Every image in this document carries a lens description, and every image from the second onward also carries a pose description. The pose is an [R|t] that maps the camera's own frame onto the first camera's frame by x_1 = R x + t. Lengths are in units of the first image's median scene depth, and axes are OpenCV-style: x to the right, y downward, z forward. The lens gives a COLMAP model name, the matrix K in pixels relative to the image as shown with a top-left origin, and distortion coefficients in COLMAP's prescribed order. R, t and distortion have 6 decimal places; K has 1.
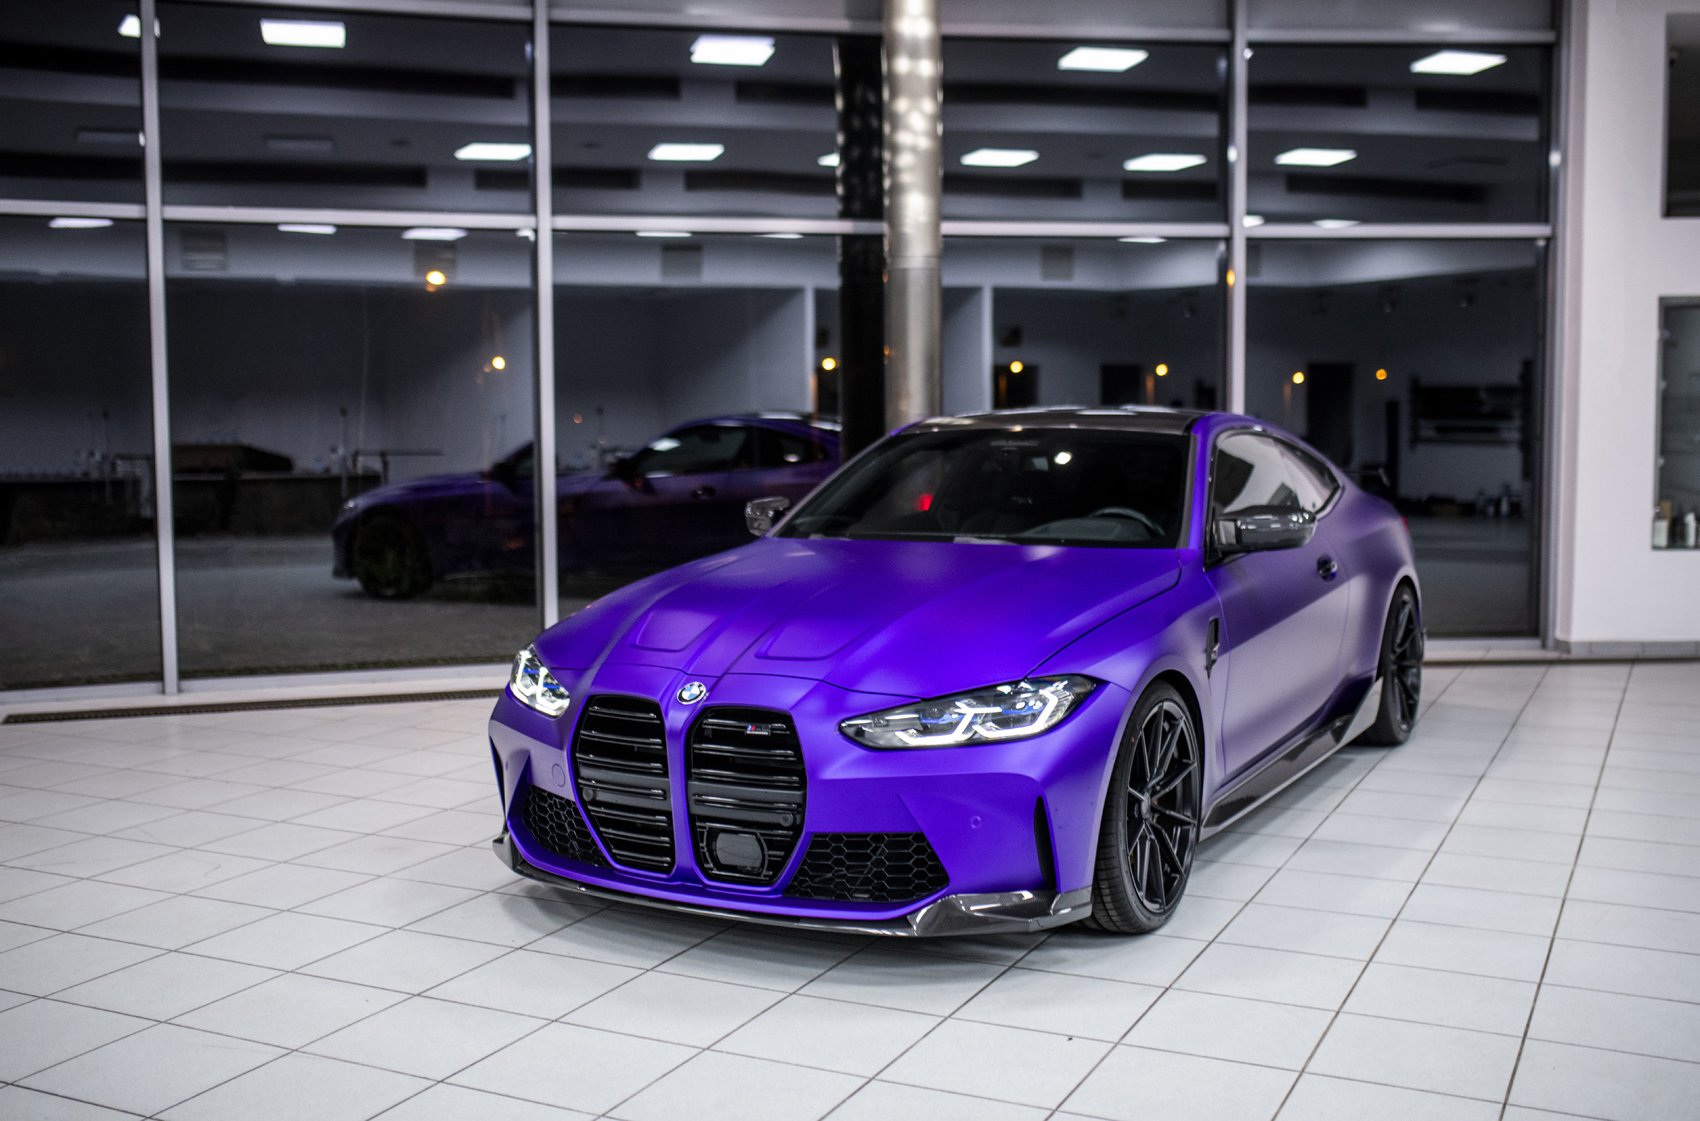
lens RADIAL K [[1678.5, 0, 850.0], [0, 1678.5, 560.5], [0, 0, 1]] dist [0.091679, -0.014955]
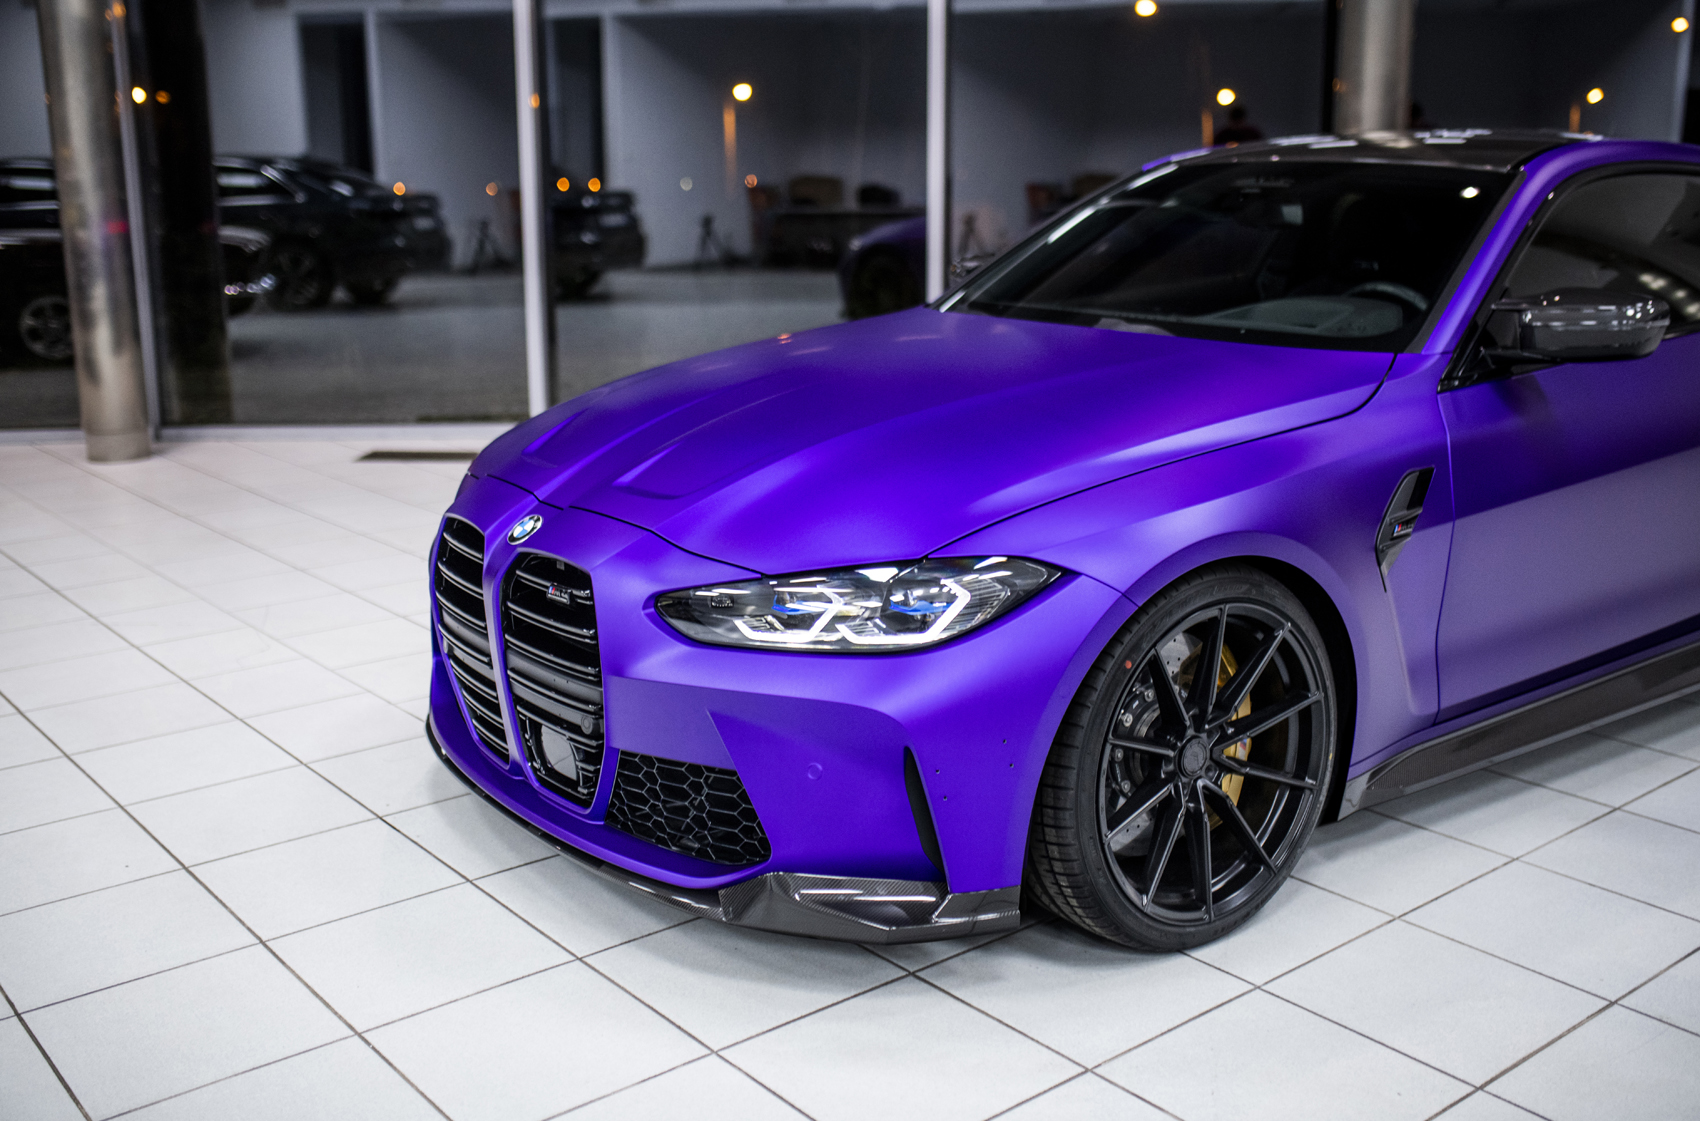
lens RADIAL K [[1686.3, 0, 850.0], [0, 1686.3, 560.5], [0, 0, 1]] dist [-0.008581, -0.003785]
pose [[0.911807, 0.098921, -0.398526, 0.322855], [-0.037260, 0.986476, 0.159613, -0.028573], [0.408926, -0.130687, 0.903161, 0.404542]]
